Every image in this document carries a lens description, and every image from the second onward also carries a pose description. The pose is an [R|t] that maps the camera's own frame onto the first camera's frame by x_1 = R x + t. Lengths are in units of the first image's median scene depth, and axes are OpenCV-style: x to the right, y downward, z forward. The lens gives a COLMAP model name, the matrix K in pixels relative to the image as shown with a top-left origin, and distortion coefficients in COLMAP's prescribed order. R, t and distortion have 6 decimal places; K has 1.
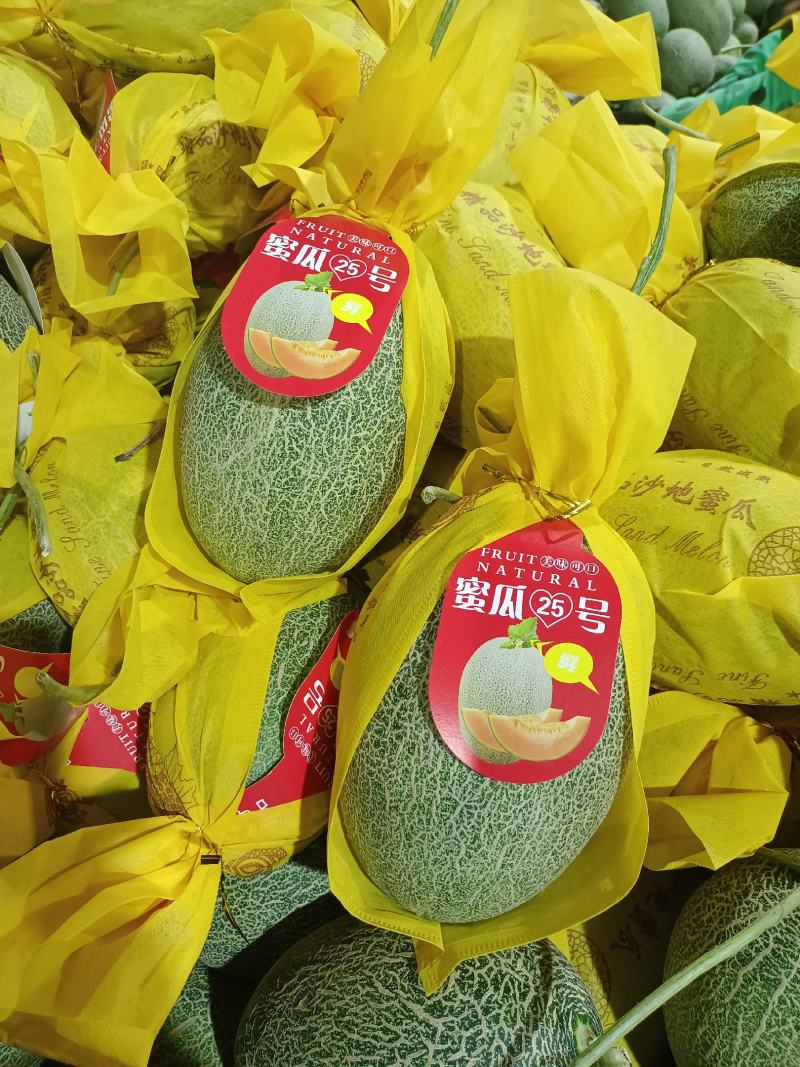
lens RADIAL K [[723.9, 0, 399.9], [0, 723.9, 537.9], [0, 0, 1]] dist [-0.031214, -0.012047]
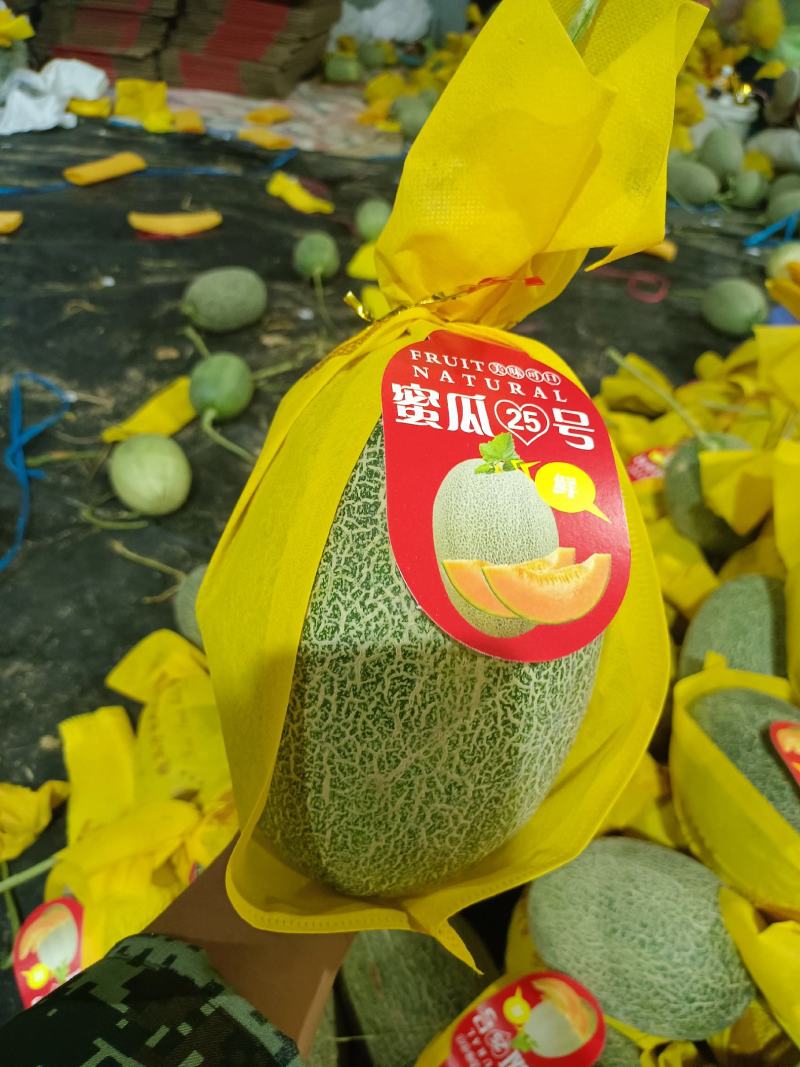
lens RADIAL K [[723.9, 0, 400.7], [0, 723.9, 527.6], [0, 0, 1]] dist [-0.031214, -0.012047]
pose [[0.920468, -0.219654, 0.323252, -0.392754], [0.234151, 0.972181, -0.006141, -0.299970], [-0.312910, 0.081343, 0.946293, 0.431484]]
